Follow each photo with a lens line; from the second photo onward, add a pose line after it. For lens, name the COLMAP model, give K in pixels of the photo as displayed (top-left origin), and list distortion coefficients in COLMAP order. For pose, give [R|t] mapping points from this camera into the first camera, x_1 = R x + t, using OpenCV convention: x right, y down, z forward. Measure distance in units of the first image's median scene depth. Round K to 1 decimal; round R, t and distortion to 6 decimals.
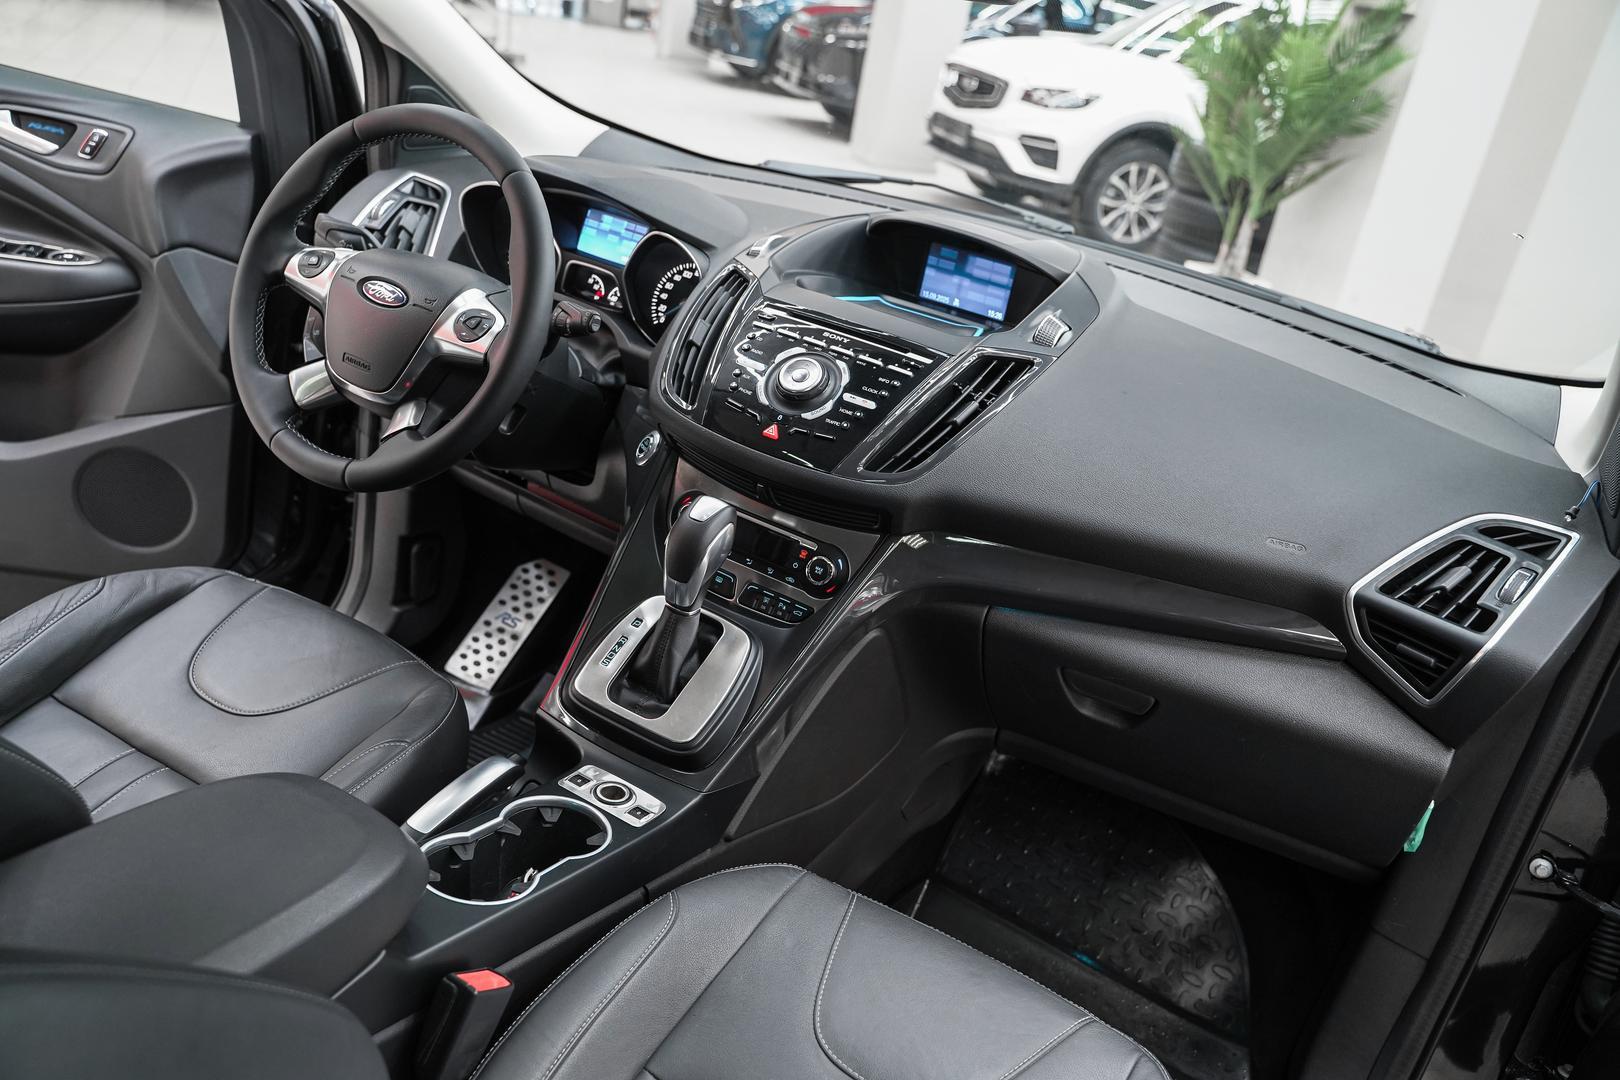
lens RADIAL K [[1289.4, 0, 806.1], [0, 1289.4, 534.7], [0, 0, 1]] dist [-0.008120, -0.002031]
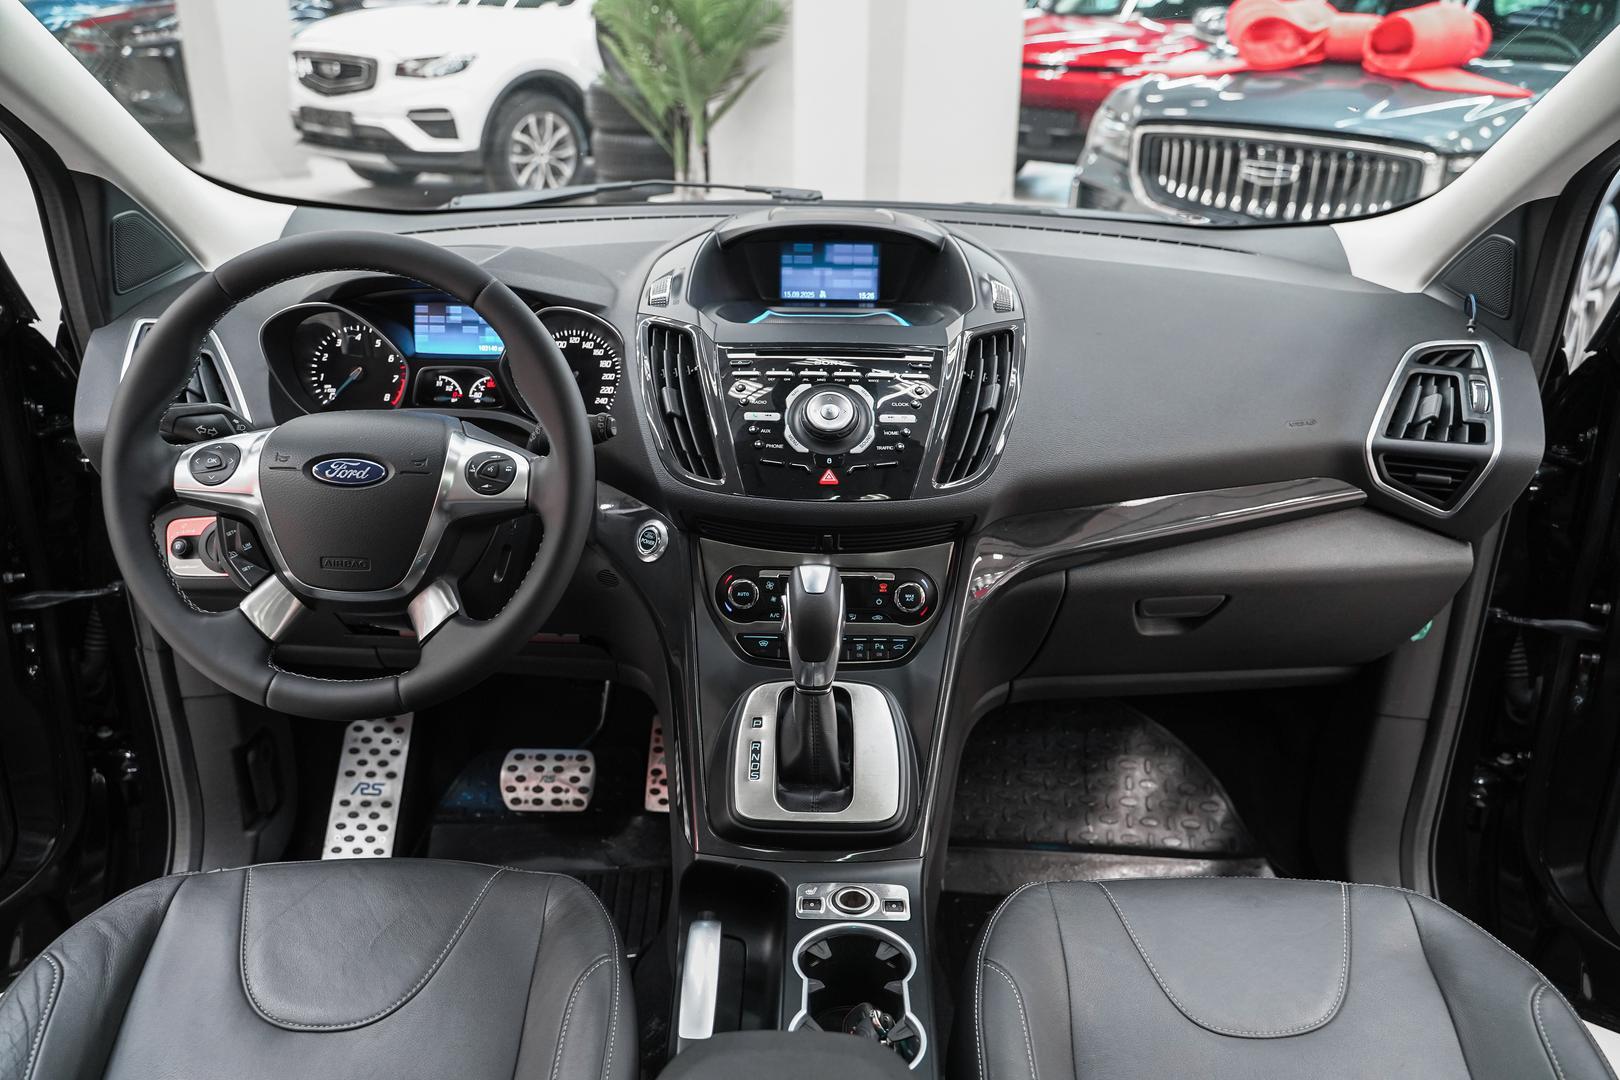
lens RADIAL K [[1284.2, 0, 810.0], [0, 1284.2, 540.0], [0, 0, 1]] dist [-0.016609, 0.001479]
pose [[0.851443, -0.341782, 0.397780, -0.352147], [0.324168, 0.939212, 0.113115, -0.121939], [-0.412261, 0.032636, 0.910481, 0.127369]]
